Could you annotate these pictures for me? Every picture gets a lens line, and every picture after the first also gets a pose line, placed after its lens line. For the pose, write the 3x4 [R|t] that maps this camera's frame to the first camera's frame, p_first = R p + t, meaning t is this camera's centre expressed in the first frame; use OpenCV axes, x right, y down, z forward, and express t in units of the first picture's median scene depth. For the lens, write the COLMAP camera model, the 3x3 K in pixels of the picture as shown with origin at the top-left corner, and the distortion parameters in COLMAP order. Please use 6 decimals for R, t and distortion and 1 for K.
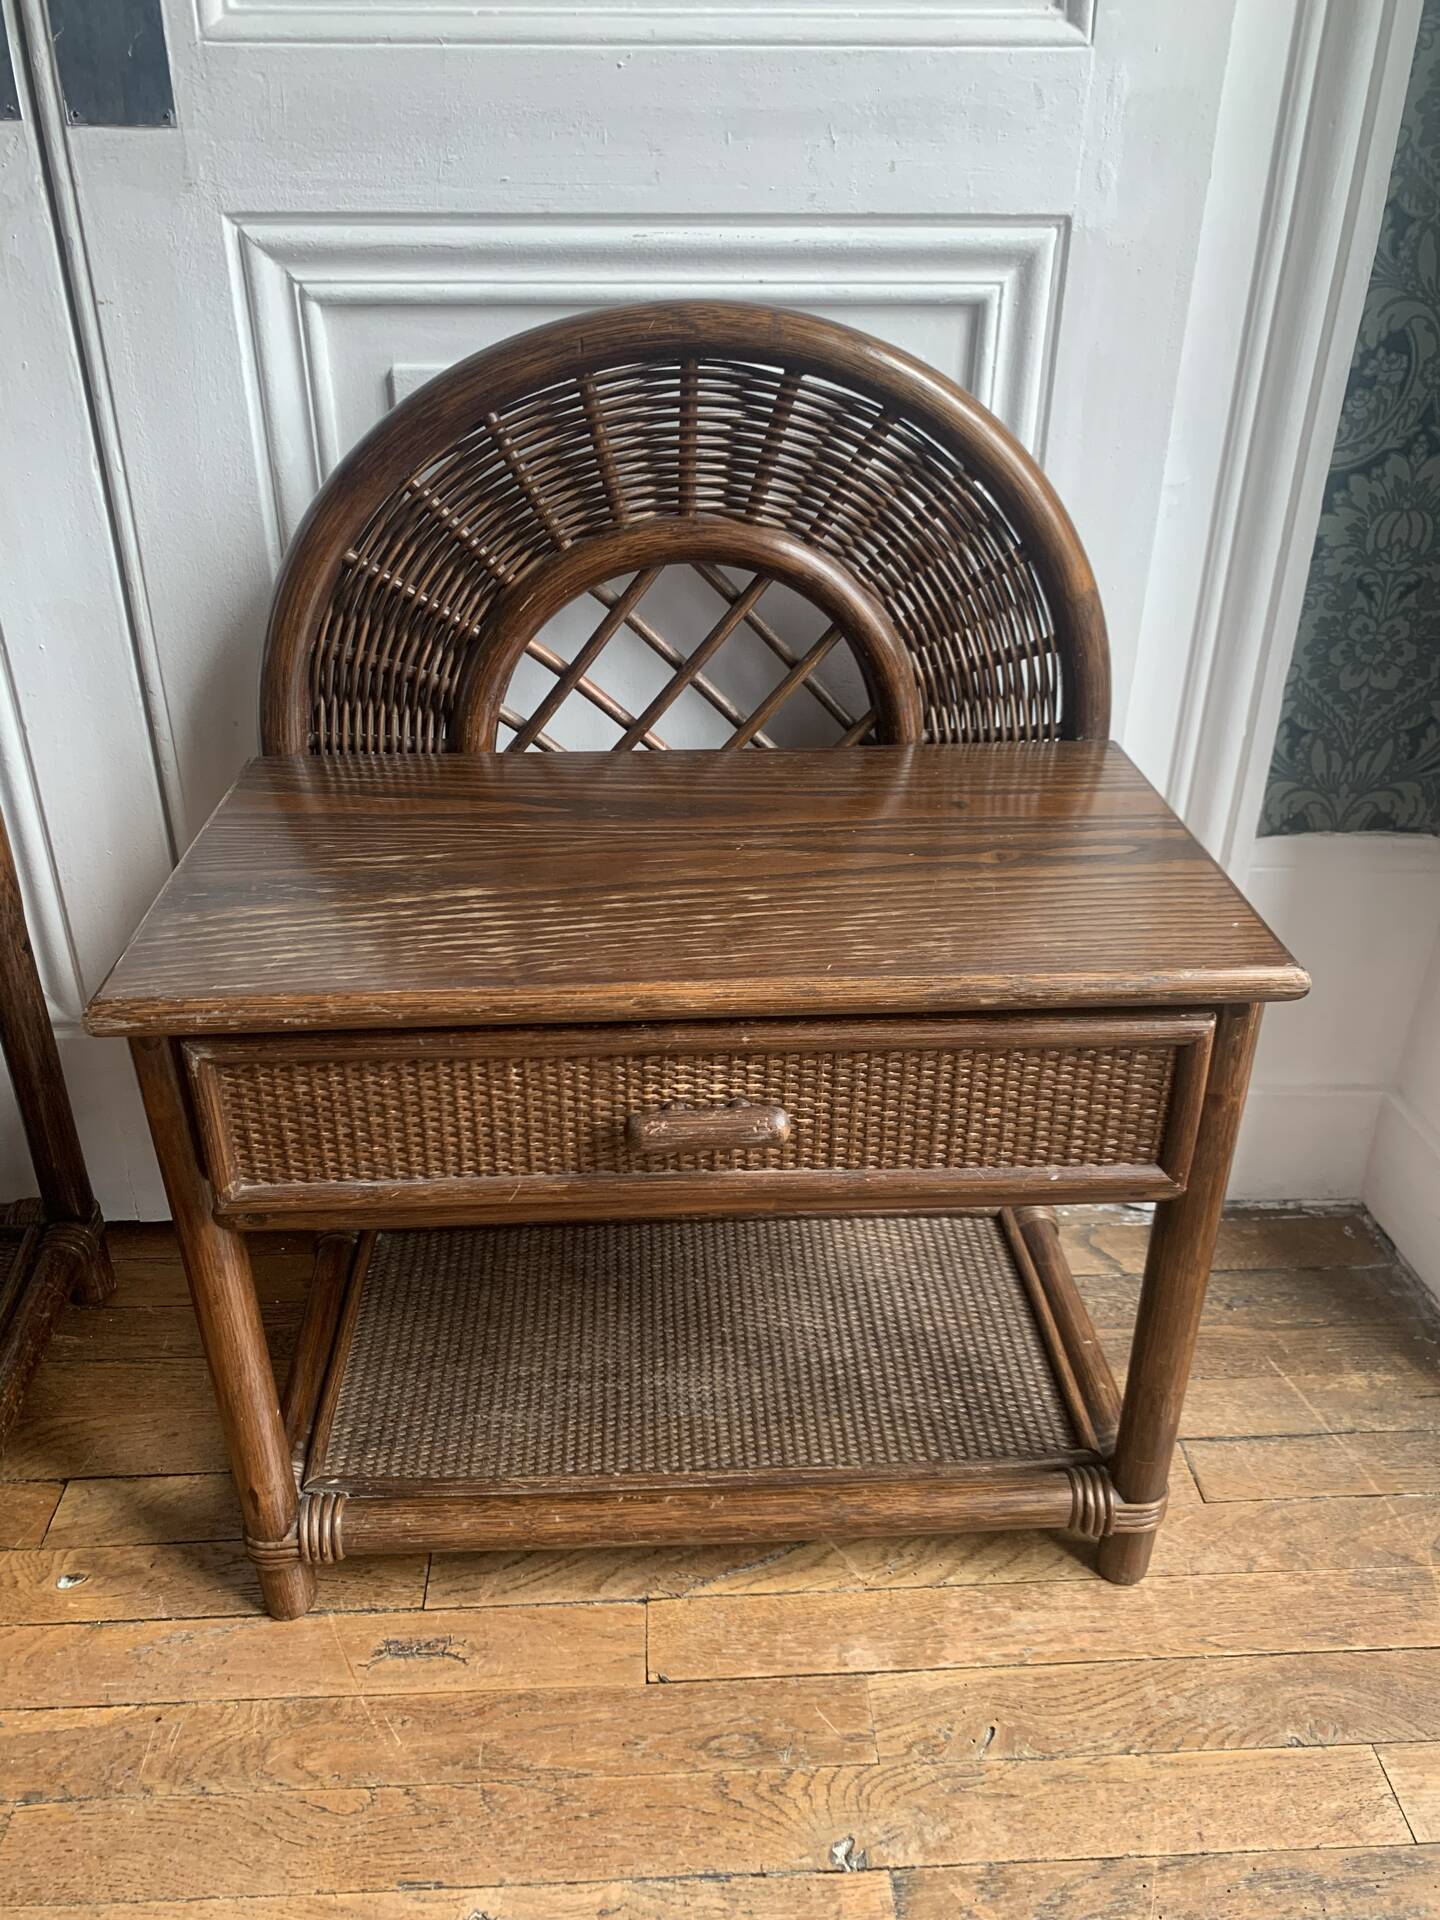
lens RADIAL K [[1477.1, 0, 726.0], [0, 1477.1, 969.8], [0, 0, 1]] dist [0.013921, -0.006185]
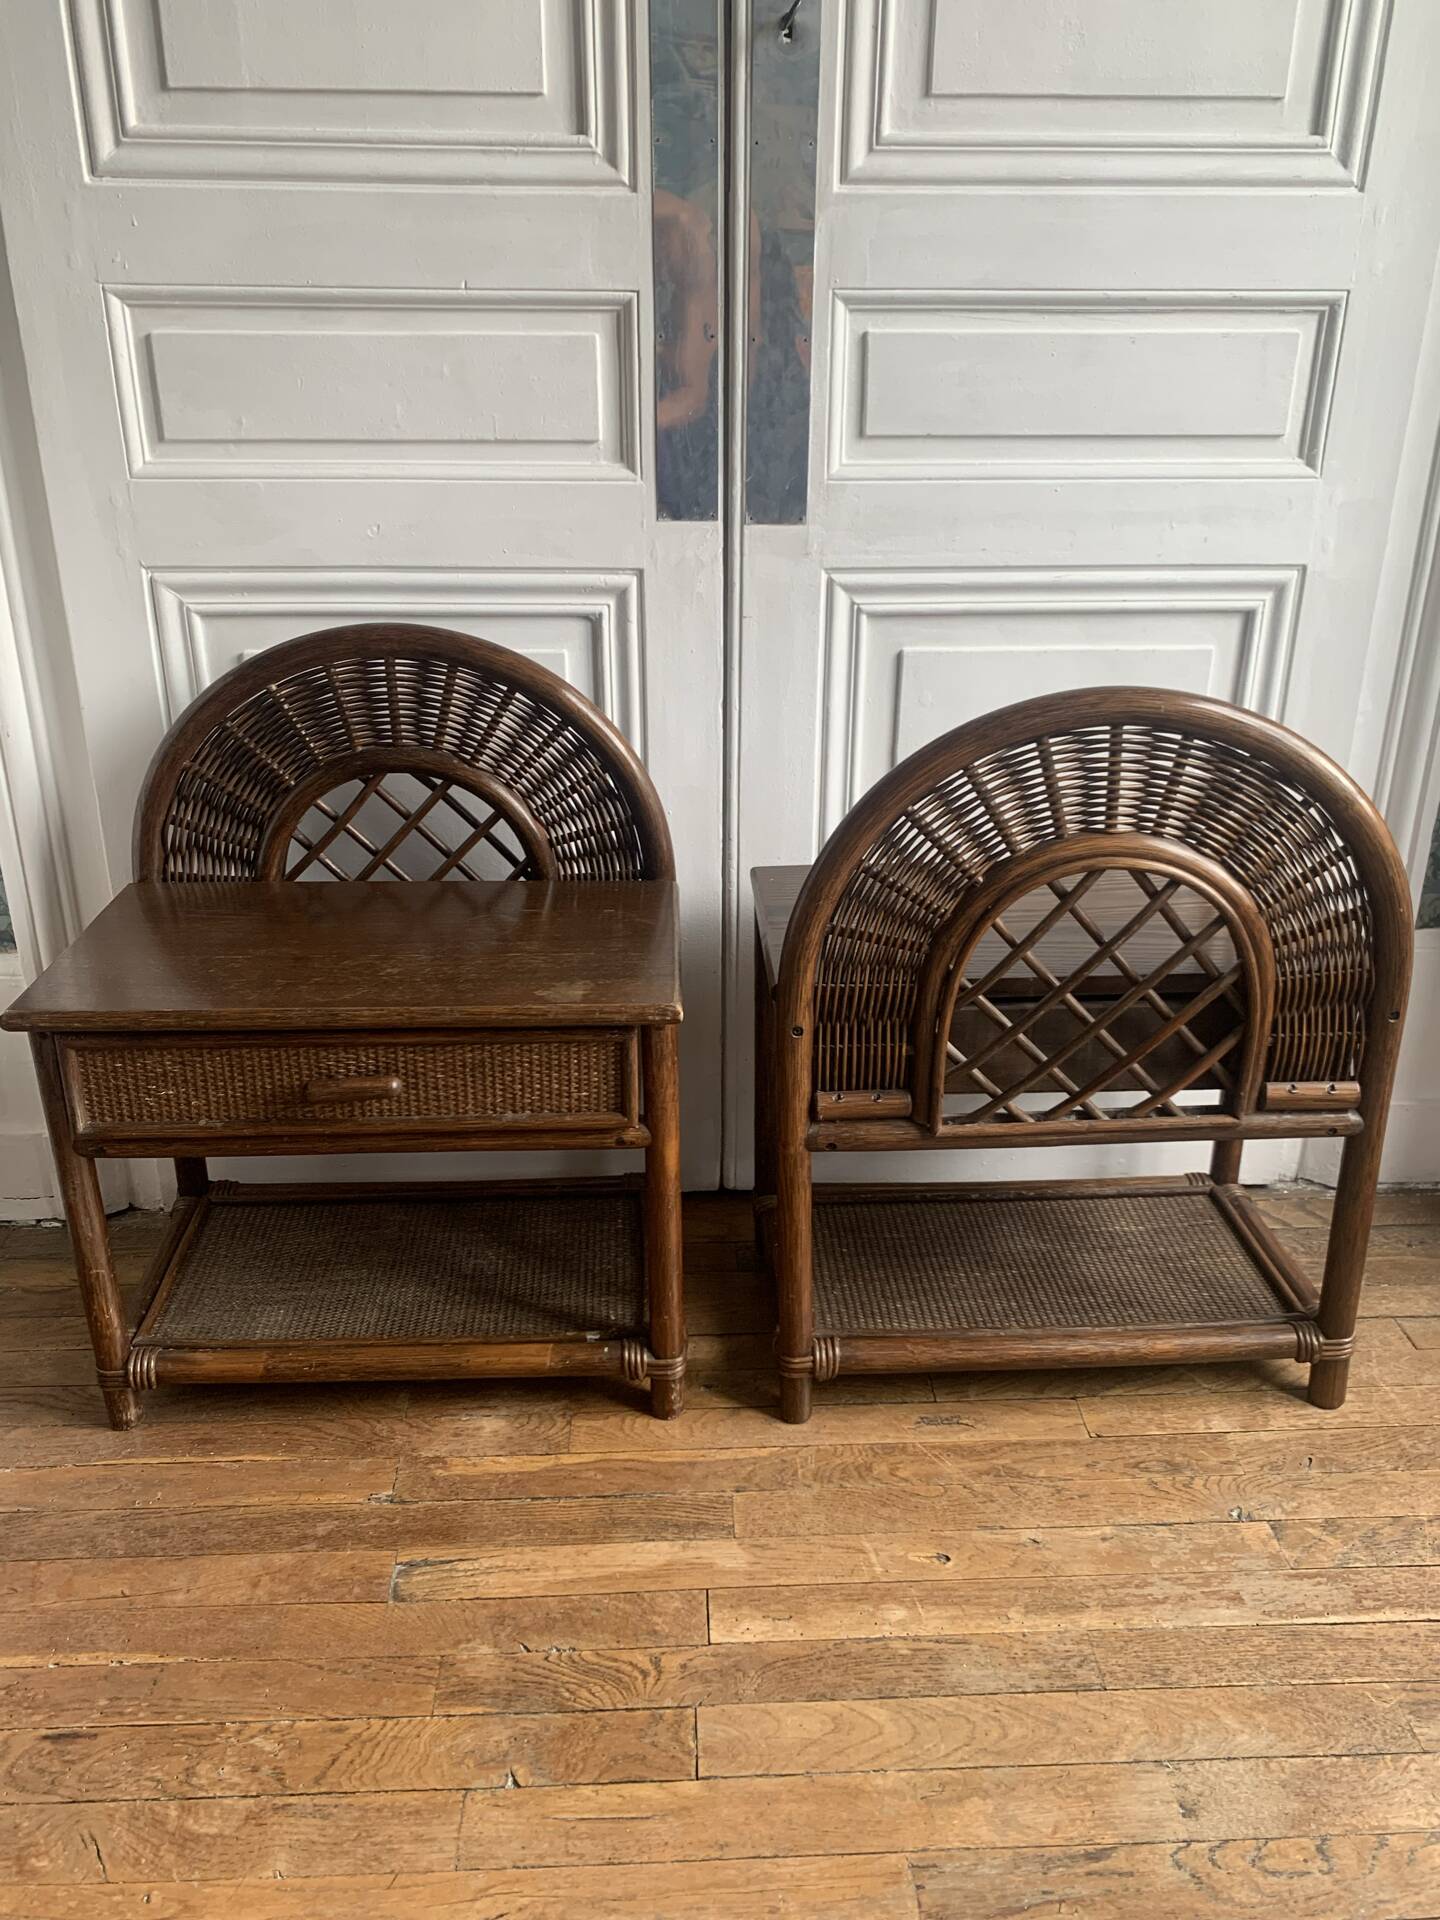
lens RADIAL K [[1477.1, 0, 727.7], [0, 1477.1, 953.7], [0, 0, 1]] dist [0.013921, -0.006185]
pose [[0.999983, -0.003274, -0.004918, -0.441077], [0.002651, 0.992547, -0.121833, 0.153614], [0.005281, 0.121818, 0.992538, -0.673871]]
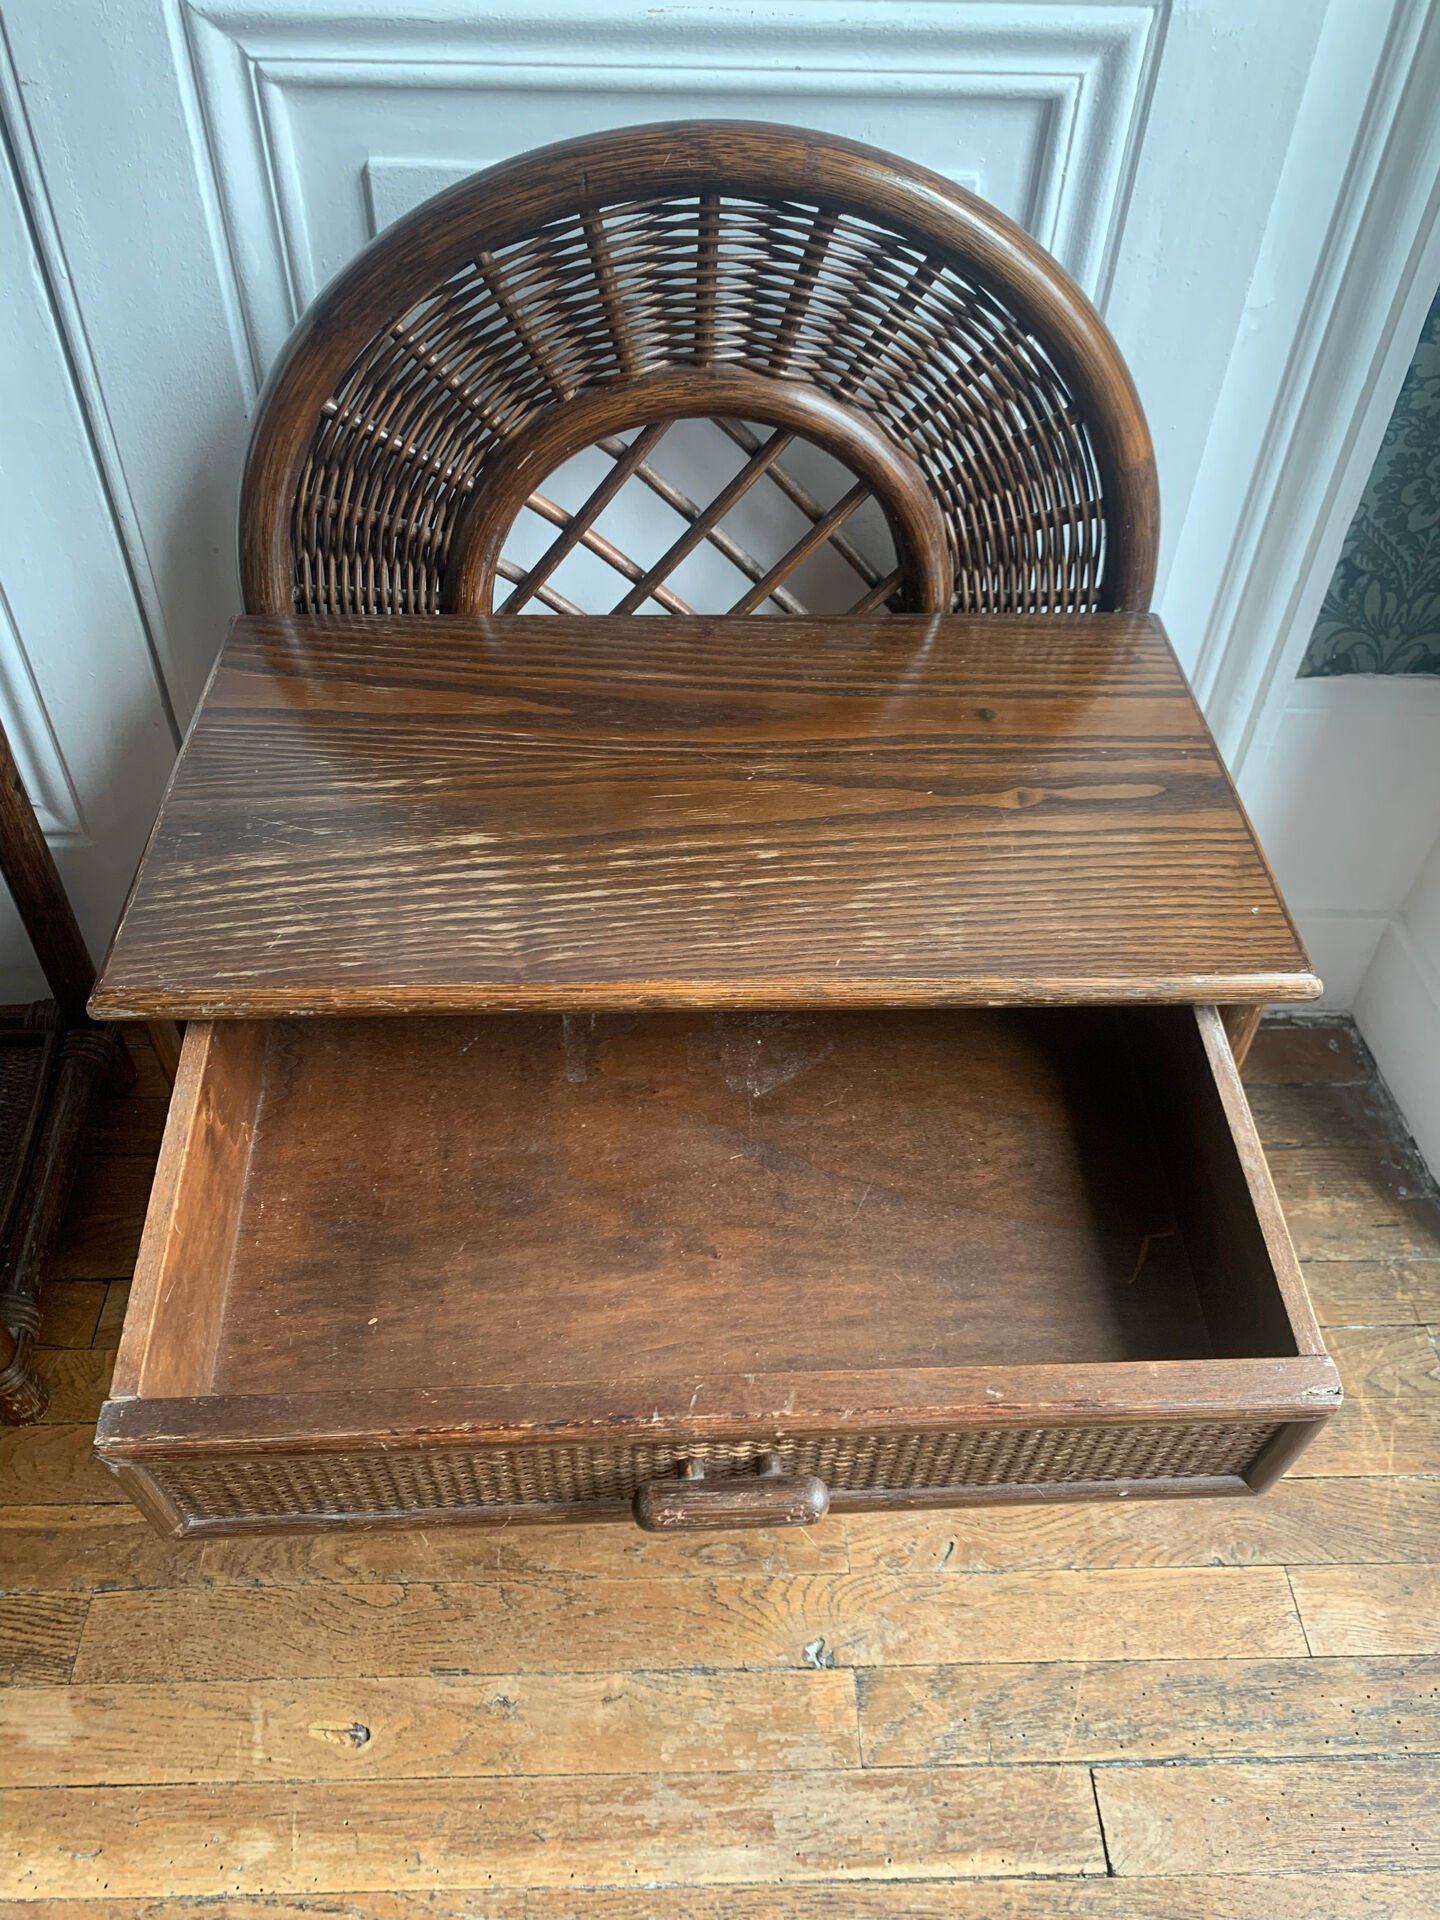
lens RADIAL K [[1477.1, 0, 728.8], [0, 1477.1, 974.3], [0, 0, 1]] dist [0.013921, -0.006185]
pose [[0.999649, 0.026332, 0.002947, -0.004666], [-0.026082, 0.958314, 0.284524, -0.215460], [0.004668, -0.284501, 0.958664, 0.039433]]
